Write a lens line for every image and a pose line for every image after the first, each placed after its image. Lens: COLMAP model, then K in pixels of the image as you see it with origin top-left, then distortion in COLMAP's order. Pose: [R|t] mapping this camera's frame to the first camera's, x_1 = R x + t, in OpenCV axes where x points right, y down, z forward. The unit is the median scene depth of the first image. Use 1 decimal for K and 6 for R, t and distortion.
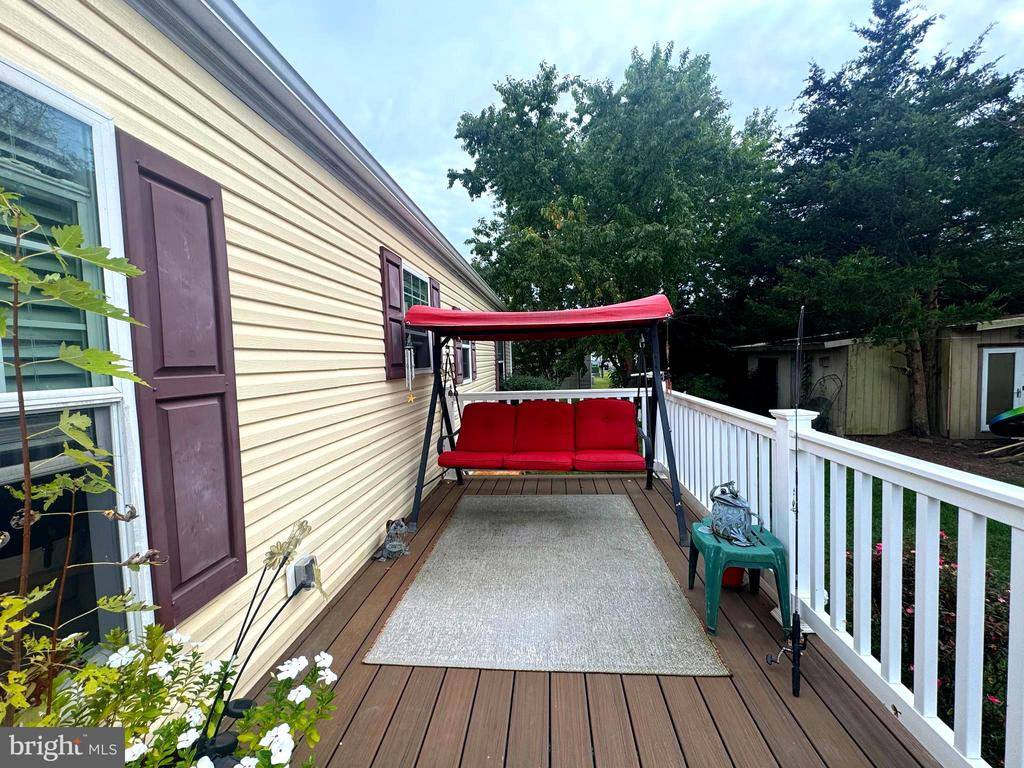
lens RADIAL K [[410.4, 0, 512.8], [0, 410.4, 382.3], [0, 0, 1]] dist [-0.000358, 0.000238]
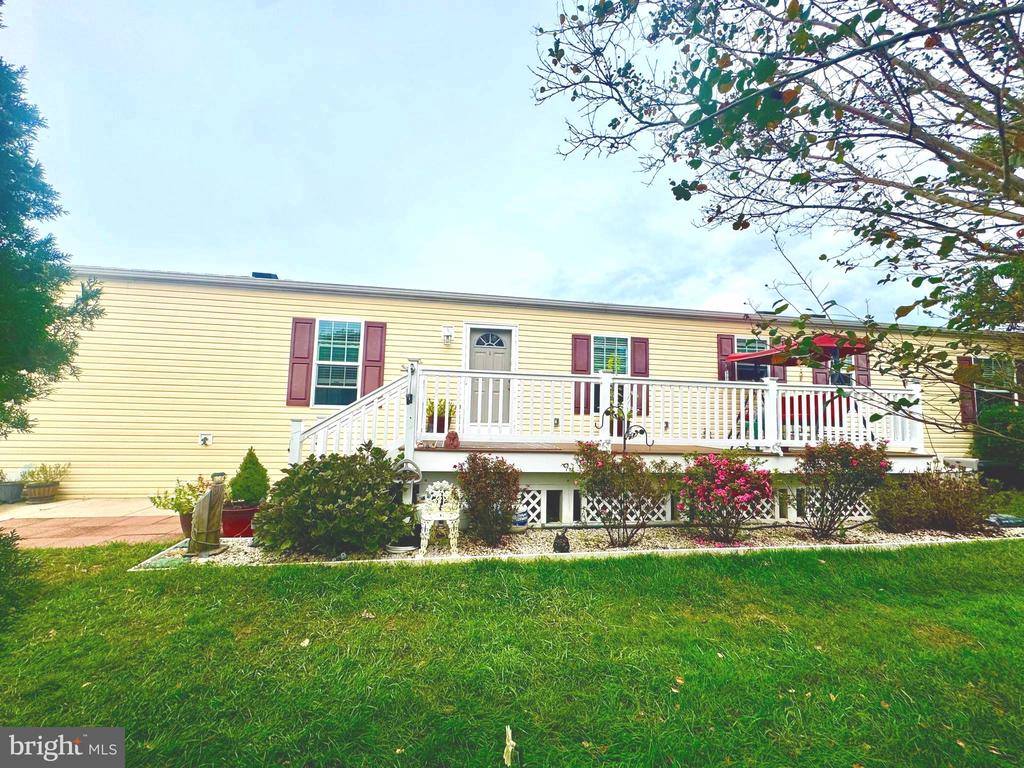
lens RADIAL K [[410.4, 0, 512.8], [0, 410.4, 382.3], [0, 0, 1]] dist [-0.000358, 0.000238]
pose [[0.247262, -0.049843, -0.967666, 0.660098], [-0.087845, 0.993410, -0.073615, 0.103651], [0.964958, 0.103206, 0.241255, -0.318307]]
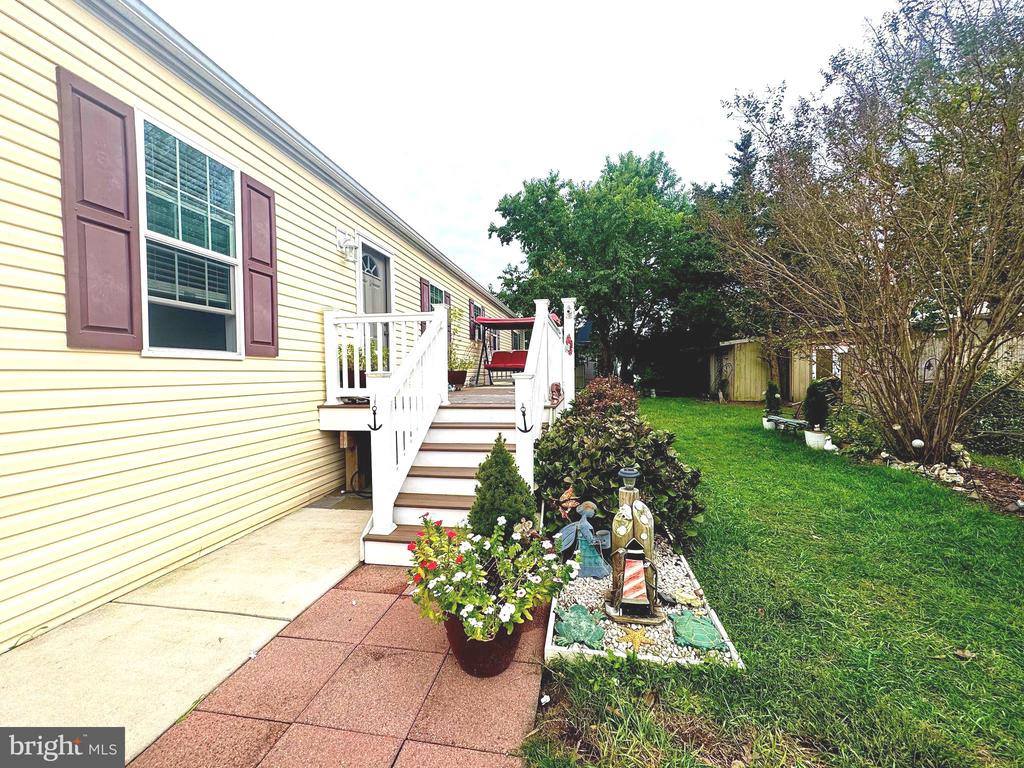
lens RADIAL K [[410.4, 0, 512.8], [0, 410.4, 382.3], [0, 0, 1]] dist [-0.000358, 0.000238]
pose [[0.996623, 0.017212, -0.080293, 0.103728], [-0.019880, 0.999272, -0.032553, 0.151327], [0.079674, 0.034040, 0.996240, -0.760436]]
